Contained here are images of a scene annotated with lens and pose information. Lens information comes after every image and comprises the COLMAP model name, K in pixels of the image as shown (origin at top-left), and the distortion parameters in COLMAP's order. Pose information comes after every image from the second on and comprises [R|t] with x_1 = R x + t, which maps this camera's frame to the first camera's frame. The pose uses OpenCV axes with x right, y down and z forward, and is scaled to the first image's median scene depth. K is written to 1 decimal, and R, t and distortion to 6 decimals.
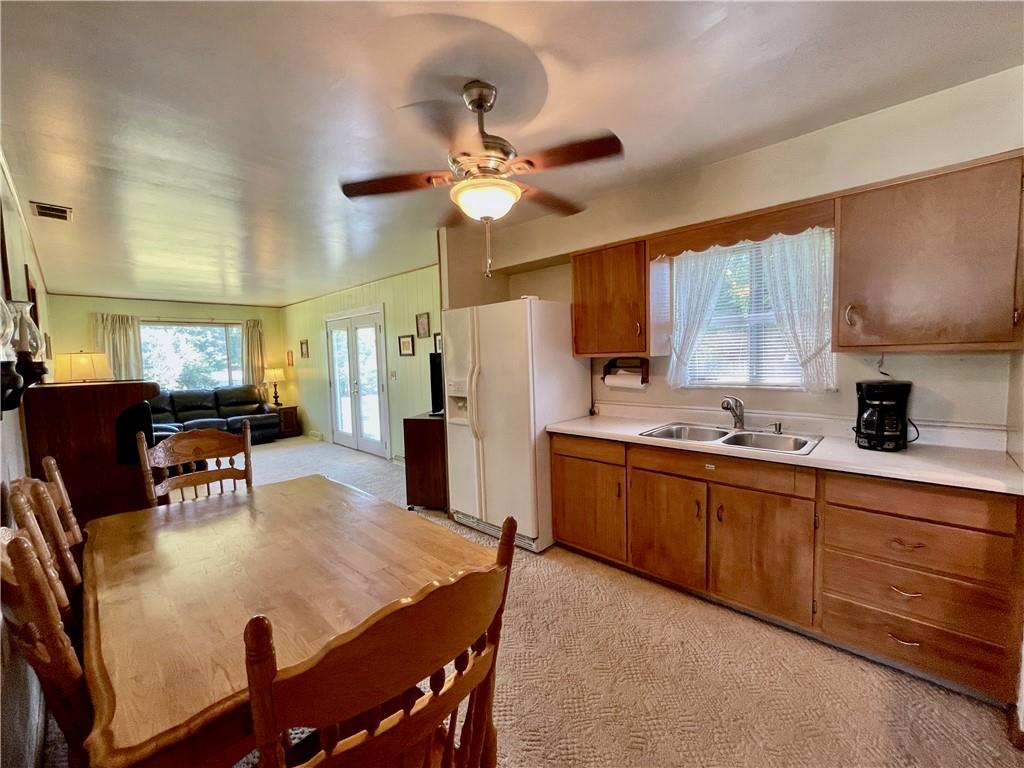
lens RADIAL K [[420.1, 0, 512.0], [0, 420.1, 384.0], [0, 0, 1]] dist [-0.000431, -0.000474]
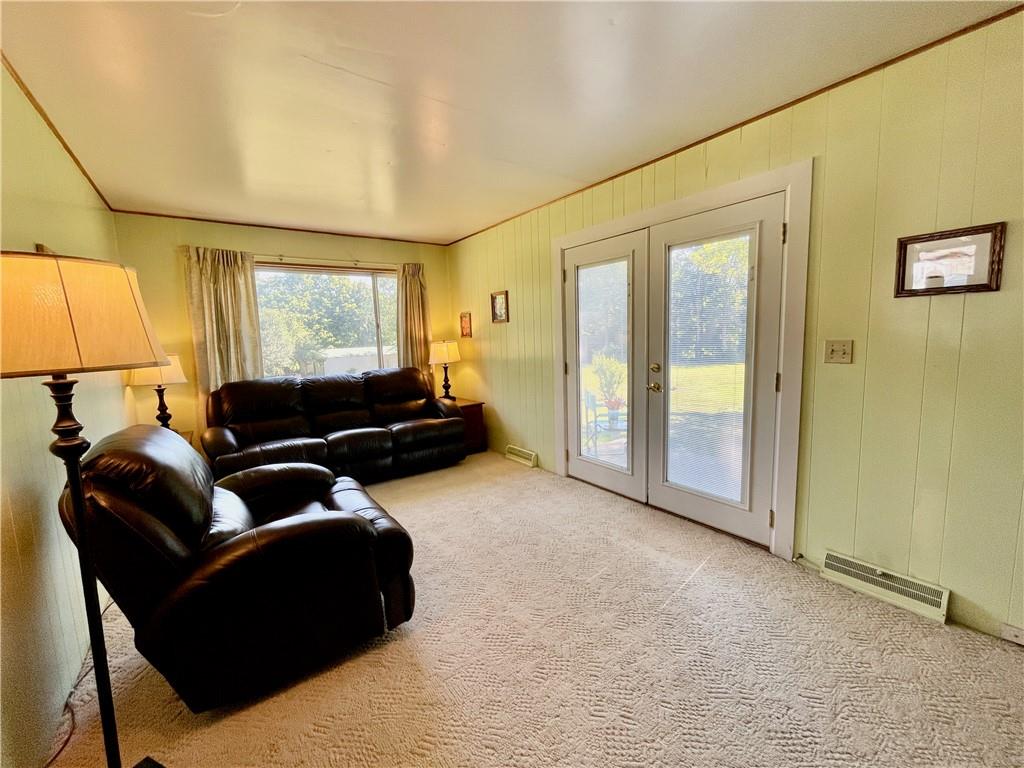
lens RADIAL K [[420.1, 0, 512.0], [0, 420.1, 384.0], [0, 0, 1]] dist [-0.000431, -0.000474]
pose [[0.982946, 0.013335, -0.183409, -0.382160], [-0.003149, 0.998442, 0.055715, -0.009231], [0.183866, -0.054187, 0.981457, 0.435995]]
